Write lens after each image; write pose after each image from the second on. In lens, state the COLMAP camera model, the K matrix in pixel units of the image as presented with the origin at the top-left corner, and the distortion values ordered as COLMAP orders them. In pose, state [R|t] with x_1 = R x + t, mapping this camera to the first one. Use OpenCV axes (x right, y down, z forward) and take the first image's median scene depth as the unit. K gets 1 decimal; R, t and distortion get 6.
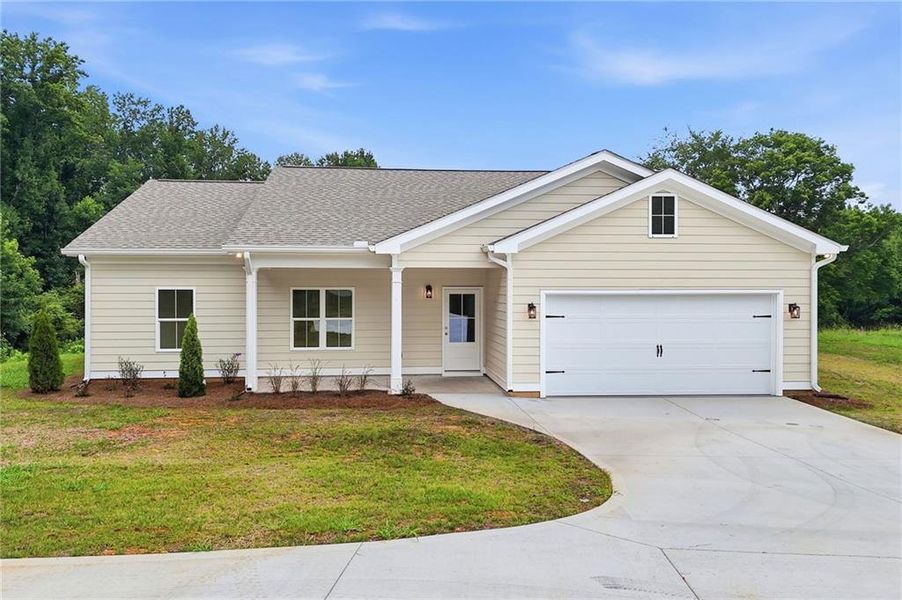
lens RADIAL K [[681.9, 0, 441.9], [0, 681.9, 295.7], [0, 0, 1]] dist [0.071606, -0.053910]
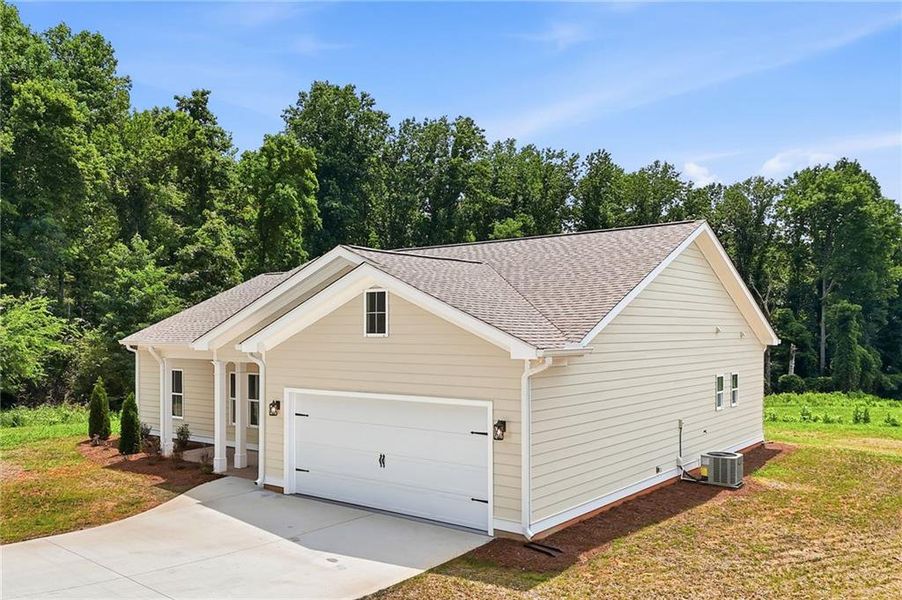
lens RADIAL K [[770.4, 0, 402.8], [0, 770.4, 342.5], [0, 0, 1]] dist [0.047829, -0.015838]
pose [[0.707489, 0.008592, -0.706672, 0.978663], [-0.006824, 0.999963, 0.005326, -0.076095], [0.706692, 0.001054, 0.707521, 0.276689]]
